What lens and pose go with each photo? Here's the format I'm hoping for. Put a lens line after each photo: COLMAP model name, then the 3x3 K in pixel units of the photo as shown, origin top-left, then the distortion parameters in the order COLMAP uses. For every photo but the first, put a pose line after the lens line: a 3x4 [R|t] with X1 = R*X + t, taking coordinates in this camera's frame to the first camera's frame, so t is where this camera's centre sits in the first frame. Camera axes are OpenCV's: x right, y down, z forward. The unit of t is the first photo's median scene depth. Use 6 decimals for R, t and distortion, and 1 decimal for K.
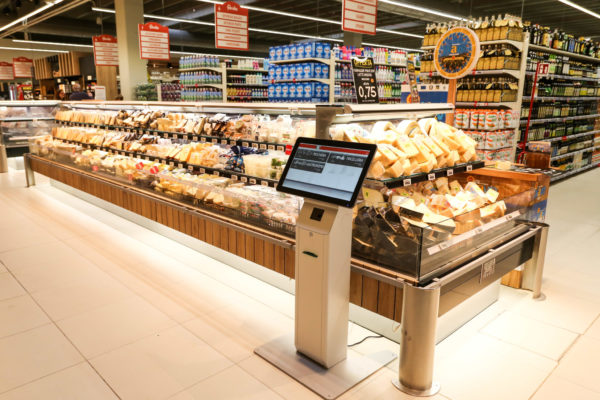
lens RADIAL K [[444.0, 0, 268.8], [0, 444.0, 198.2], [0, 0, 1]] dist [0.005363, 0.001424]
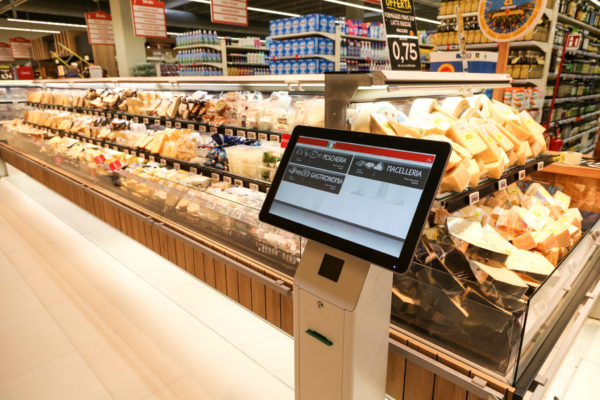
lens RADIAL K [[402.2, 0, 300.0], [0, 402.2, 200.0], [0, 0, 1]] dist [-0.001442, 0.000922]
pose [[0.998368, -0.017993, 0.054207, 0.018582], [0.014424, 0.997747, 0.065525, -0.033709], [-0.055264, -0.064636, 0.996377, 0.211829]]
